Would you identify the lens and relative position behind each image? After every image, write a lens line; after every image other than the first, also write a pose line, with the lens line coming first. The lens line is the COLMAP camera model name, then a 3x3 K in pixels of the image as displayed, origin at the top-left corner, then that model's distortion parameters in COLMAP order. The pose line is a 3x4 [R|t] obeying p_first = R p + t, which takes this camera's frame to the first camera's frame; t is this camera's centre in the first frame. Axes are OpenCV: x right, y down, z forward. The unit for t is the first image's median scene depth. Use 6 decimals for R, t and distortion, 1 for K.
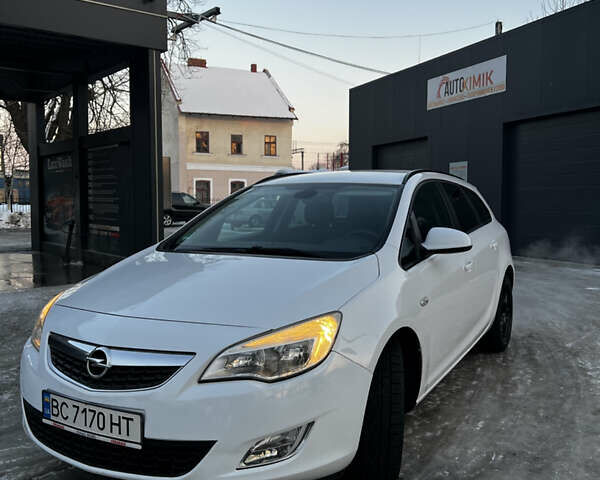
lens RADIAL K [[629.8, 0, 264.9], [0, 629.8, 241.6], [0, 0, 1]] dist [0.039038, -0.023540]
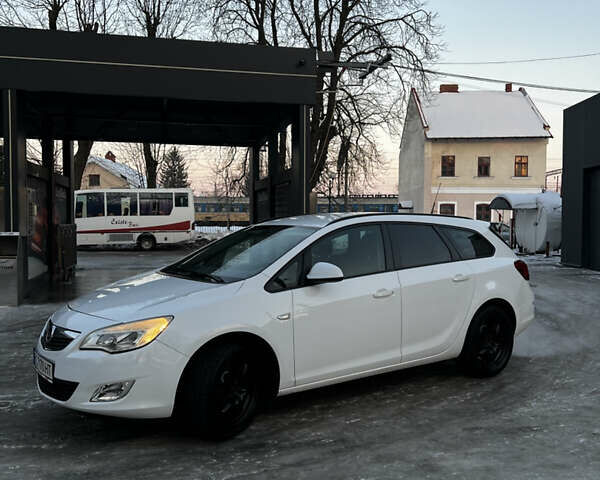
lens RADIAL K [[629.8, 0, 264.9], [0, 629.8, 241.6], [0, 0, 1]] dist [0.039038, -0.023540]
pose [[0.876984, 0.015758, -0.480260, 0.134188], [-0.029231, 0.999361, -0.020587, -0.006137], [0.479629, 0.032093, 0.876884, -0.033794]]
